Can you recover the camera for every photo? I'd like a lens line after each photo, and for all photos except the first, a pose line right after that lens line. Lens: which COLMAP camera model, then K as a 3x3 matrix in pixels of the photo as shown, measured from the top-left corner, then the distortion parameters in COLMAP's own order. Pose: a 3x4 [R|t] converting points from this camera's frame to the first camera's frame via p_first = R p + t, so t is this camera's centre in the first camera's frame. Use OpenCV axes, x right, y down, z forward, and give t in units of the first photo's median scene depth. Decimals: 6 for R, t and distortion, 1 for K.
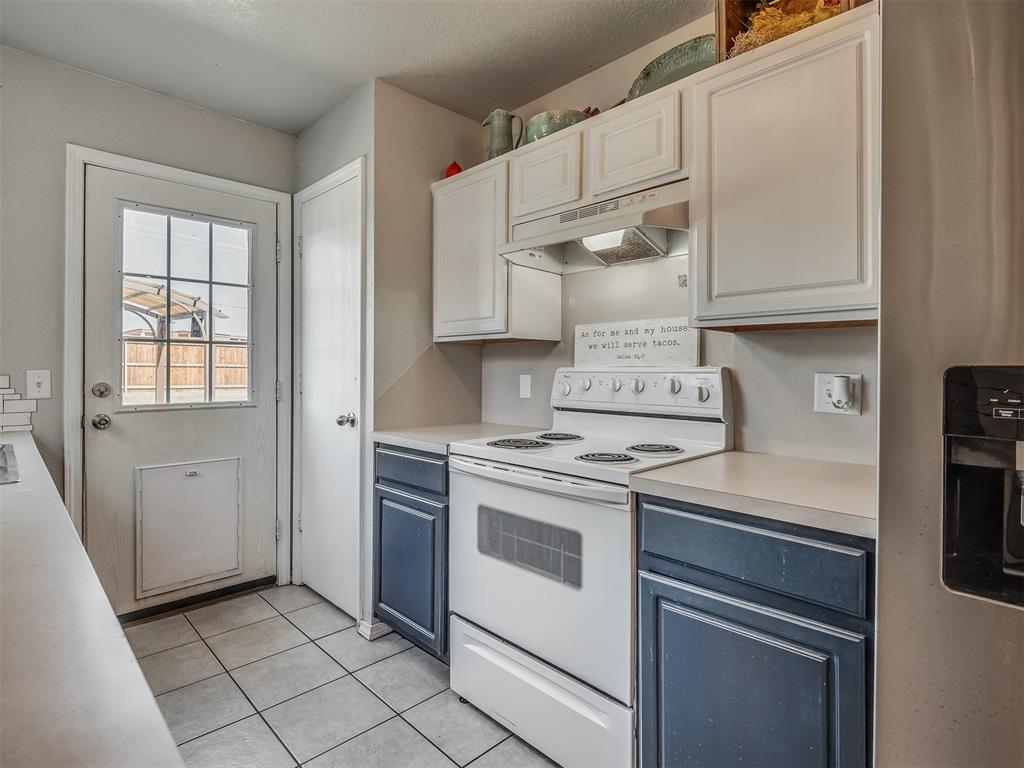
lens RADIAL K [[590.5, 0, 543.2], [0, 590.5, 371.4], [0, 0, 1]] dist [0.003380, 0.000408]
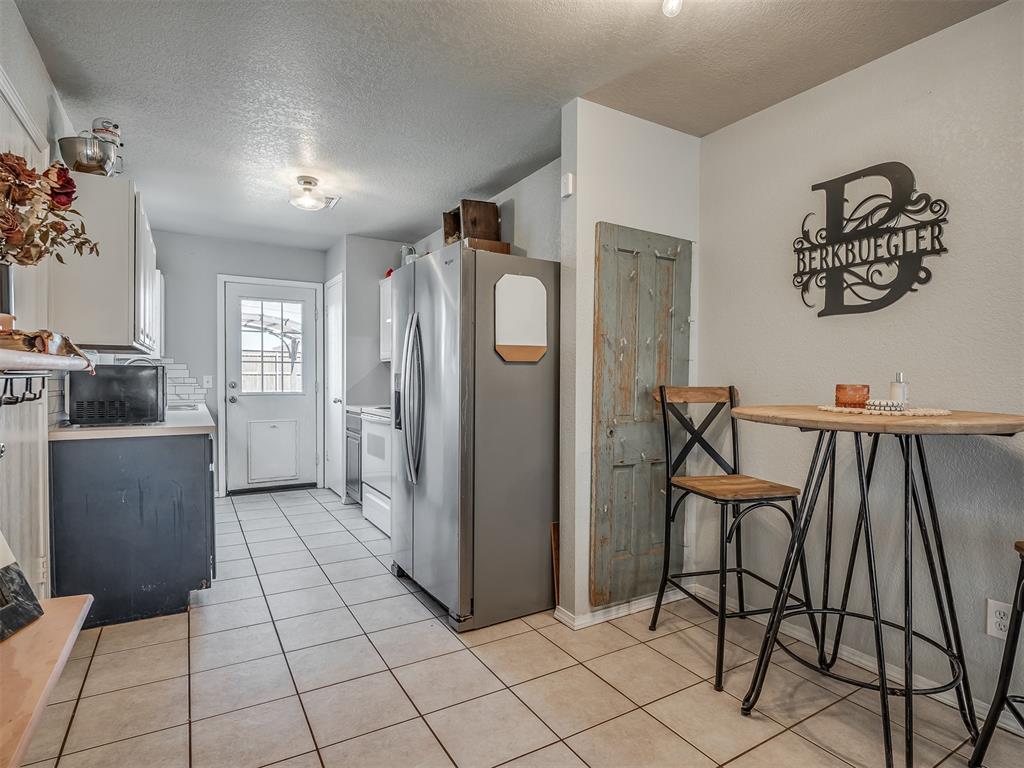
lens RADIAL K [[531.3, 0, 510.5], [0, 531.3, 389.4], [0, 0, 1]] dist [-0.002597, -0.000639]
pose [[0.977503, 0.008473, -0.210751, 0.664497], [-0.004200, 0.999777, 0.020718, 0.004046], [0.210879, -0.019367, 0.977320, -0.693623]]
